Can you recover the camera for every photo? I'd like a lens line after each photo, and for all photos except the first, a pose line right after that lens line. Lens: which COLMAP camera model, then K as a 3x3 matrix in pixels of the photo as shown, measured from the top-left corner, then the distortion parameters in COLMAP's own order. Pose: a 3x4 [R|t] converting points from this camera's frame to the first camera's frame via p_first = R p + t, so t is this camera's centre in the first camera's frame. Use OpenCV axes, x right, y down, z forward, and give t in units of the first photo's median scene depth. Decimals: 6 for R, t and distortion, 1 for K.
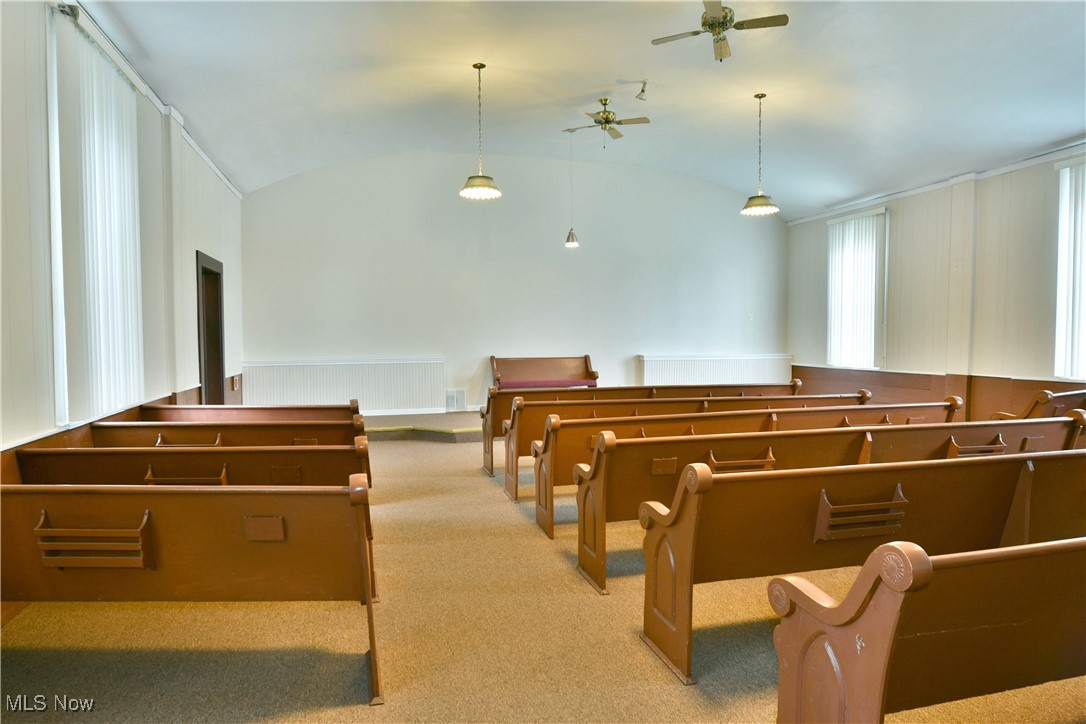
lens RADIAL K [[648.9, 0, 543.0], [0, 648.9, 362.0], [0, 0, 1]] dist [0.025581, -0.000019]
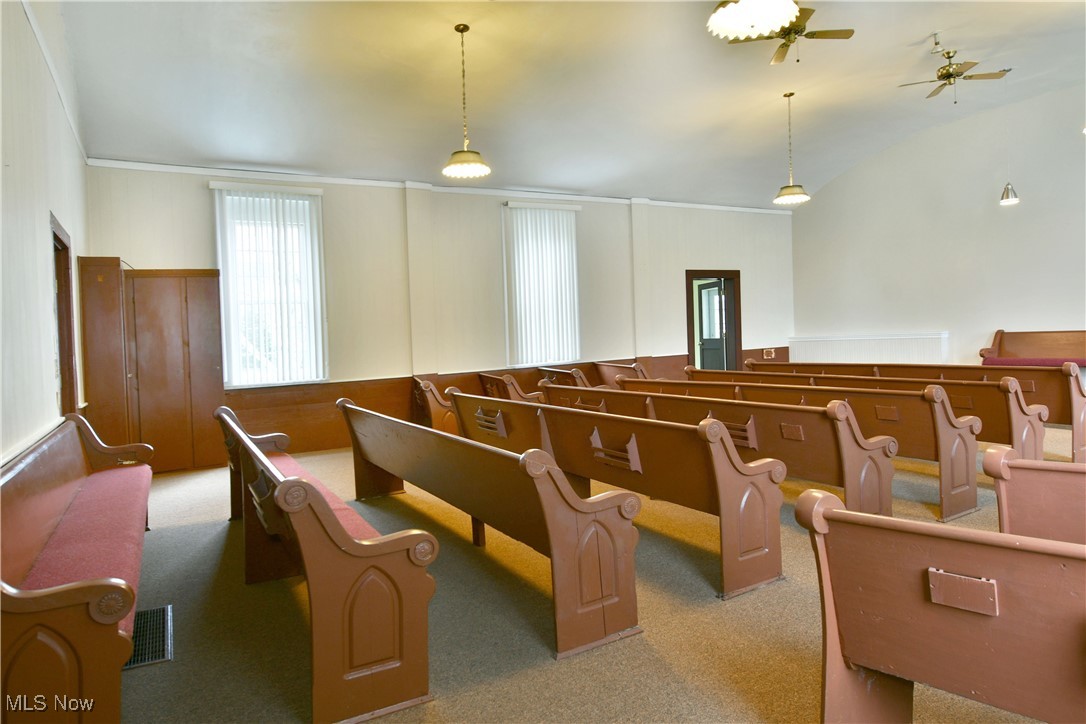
lens RADIAL K [[659.3, 0, 541.1], [0, 659.3, 338.6], [0, 0, 1]] dist [-0.045762, 0.001038]
pose [[0.232576, 0.000886, -0.972578, 0.870818], [0.008107, 0.999963, 0.002850, -0.007470], [0.972544, -0.008547, 0.232561, 0.237111]]
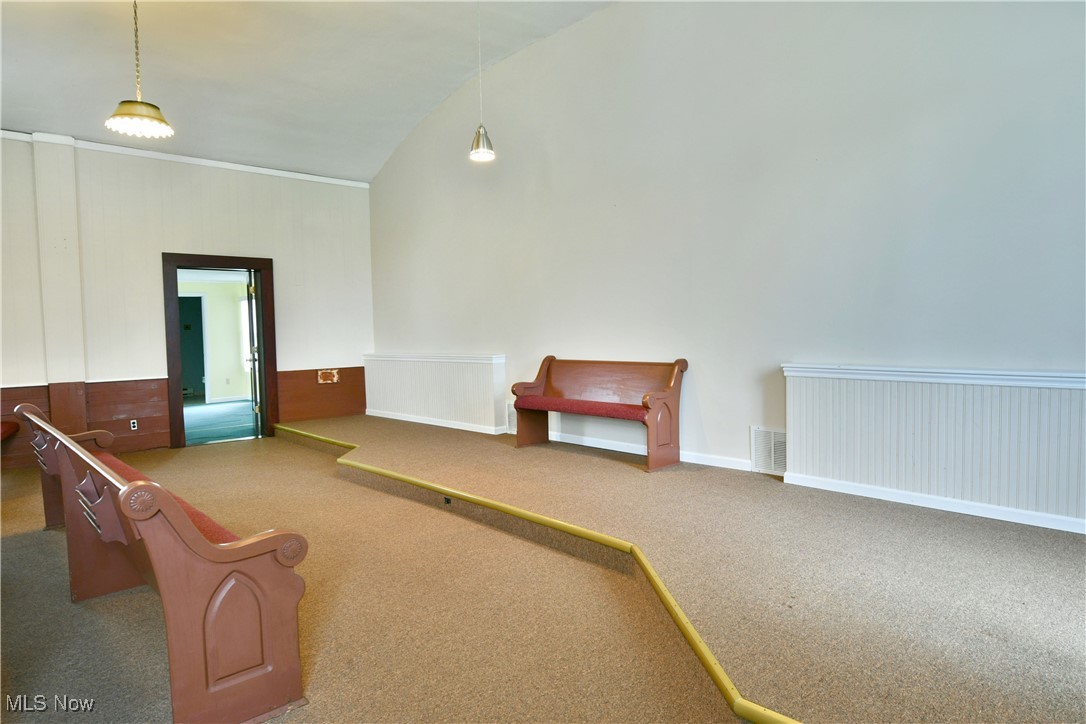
lens RADIAL K [[660.6, 0, 543.0], [0, 660.6, 362.0], [0, 0, 1]] dist [0.004946, 0.001713]
pose [[0.444318, 0.040304, -0.894962, 0.671363], [-0.017732, 0.999187, 0.036194, -0.036404], [0.895693, -0.000213, 0.444672, 0.962618]]
